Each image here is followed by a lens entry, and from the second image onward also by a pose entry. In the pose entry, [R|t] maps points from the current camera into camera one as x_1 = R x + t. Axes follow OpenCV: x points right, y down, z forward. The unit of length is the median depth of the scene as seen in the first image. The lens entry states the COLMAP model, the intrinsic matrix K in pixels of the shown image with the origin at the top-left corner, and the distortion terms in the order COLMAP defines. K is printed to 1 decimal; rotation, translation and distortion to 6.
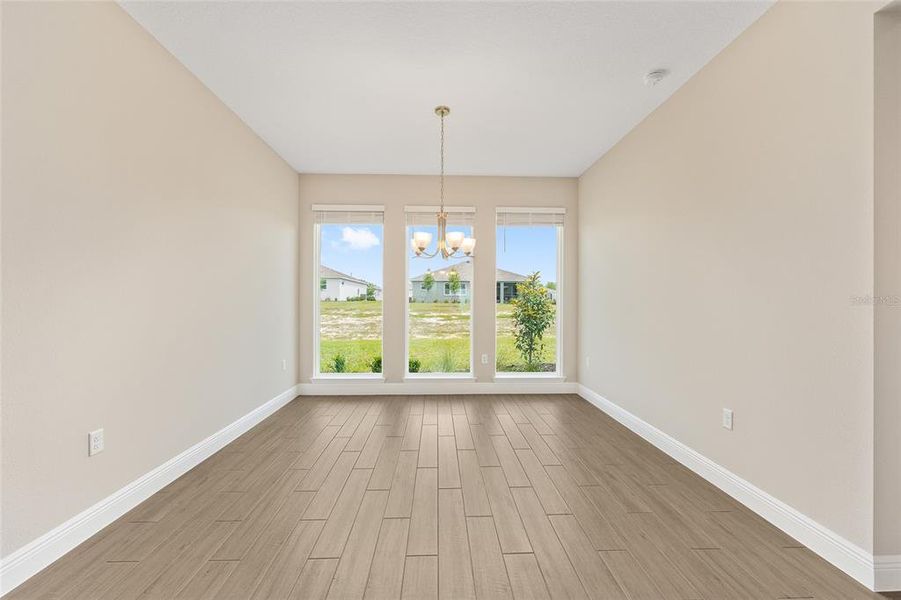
lens RADIAL K [[363.8, 0, 447.2], [0, 363.8, 299.5], [0, 0, 1]] dist [0.000070, 0.000315]
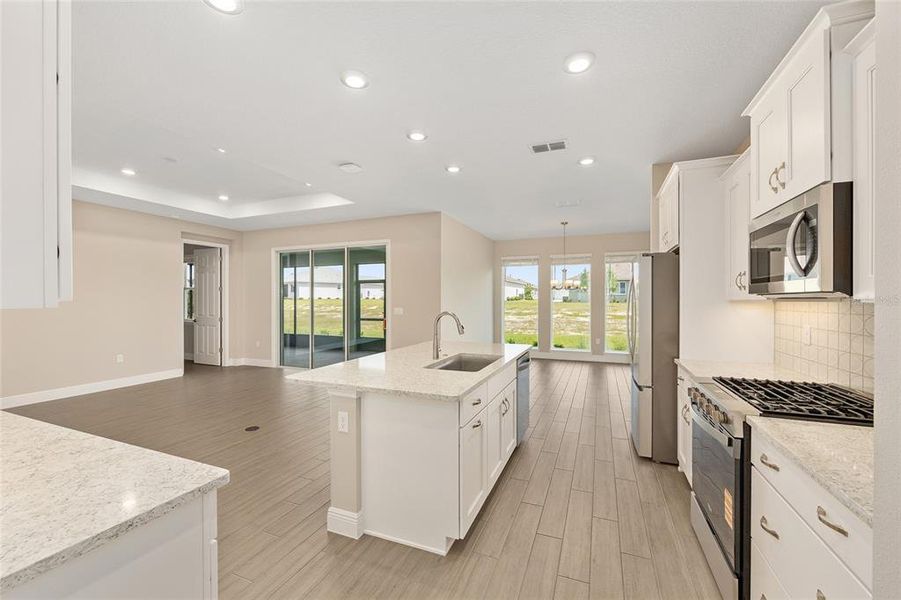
lens RADIAL K [[372.4, 0, 446.0], [0, 372.4, 300.8], [0, 0, 1]] dist [0.005003, 0.000398]
pose [[0.911605, -0.000432, -0.411068, 0.037129], [0.004236, 0.999956, 0.008343, -0.009700], [0.411046, -0.009346, 0.911566, -0.193240]]
